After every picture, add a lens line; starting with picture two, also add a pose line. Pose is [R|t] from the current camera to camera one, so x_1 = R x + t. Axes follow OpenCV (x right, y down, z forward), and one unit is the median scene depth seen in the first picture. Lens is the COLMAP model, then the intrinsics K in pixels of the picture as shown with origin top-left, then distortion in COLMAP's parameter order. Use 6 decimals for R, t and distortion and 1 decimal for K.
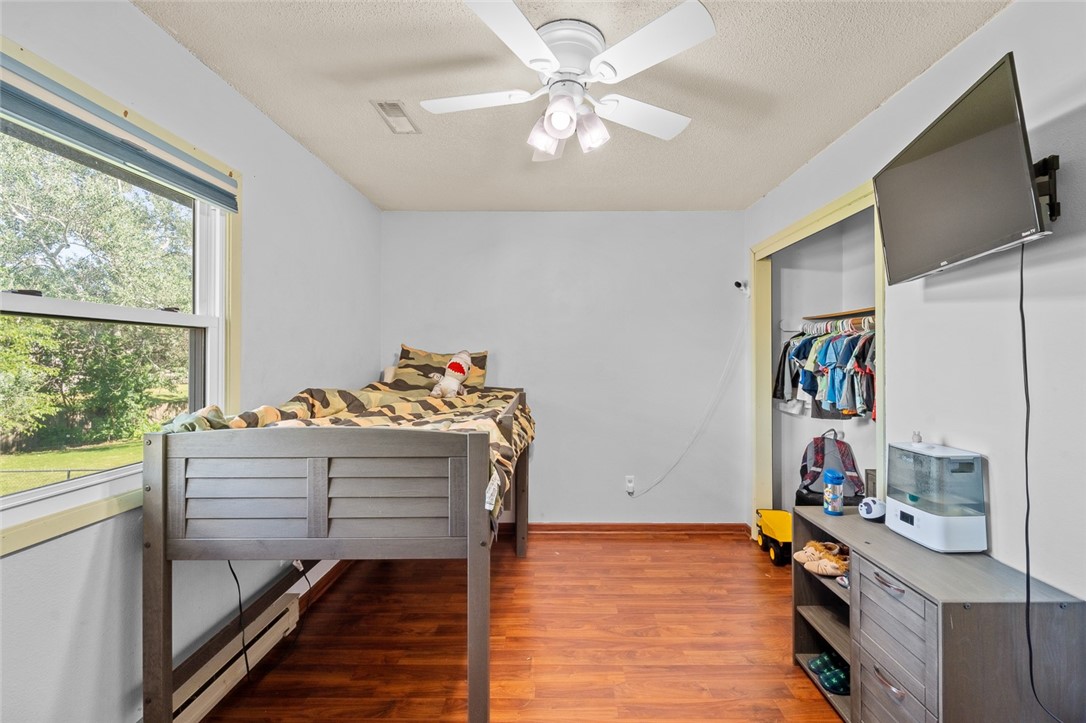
lens RADIAL K [[441.0, 0, 543.7], [0, 441.0, 354.9], [0, 0, 1]] dist [0.000756, -0.000197]
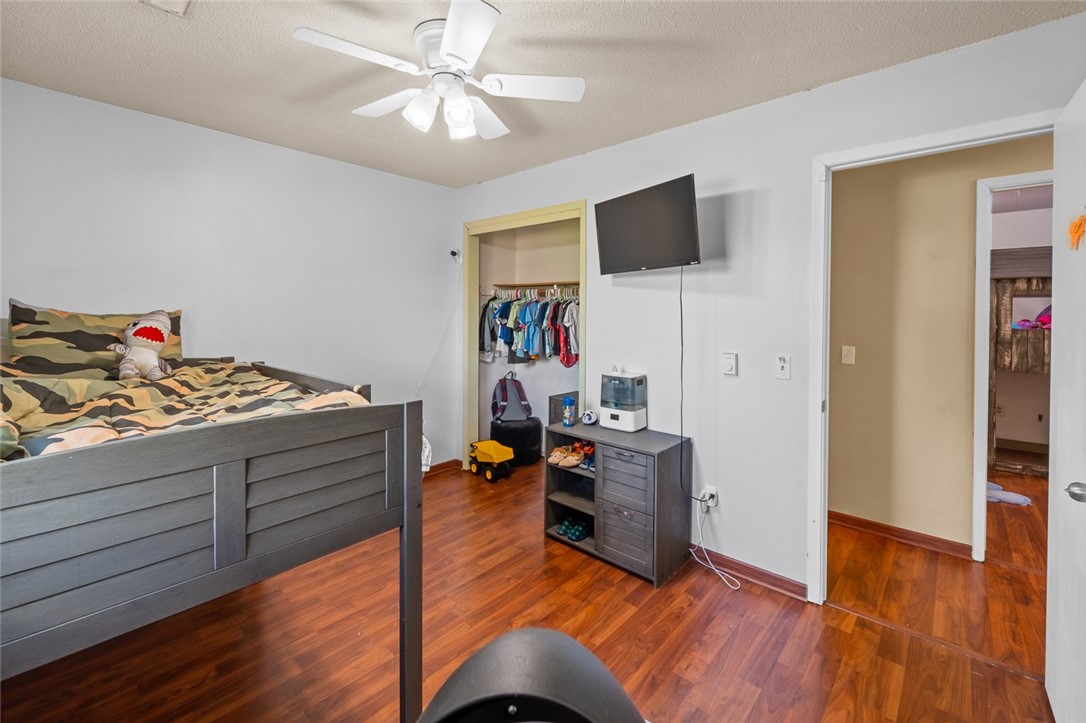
lens RADIAL K [[458.4, 0, 544.7], [0, 458.4, 322.2], [0, 0, 1]] dist [0.001414, -0.000110]
pose [[0.667262, -0.014496, 0.744682, -0.385105], [-0.008369, 0.999602, 0.026958, -0.019734], [-0.744776, -0.024220, 0.666875, 0.032474]]
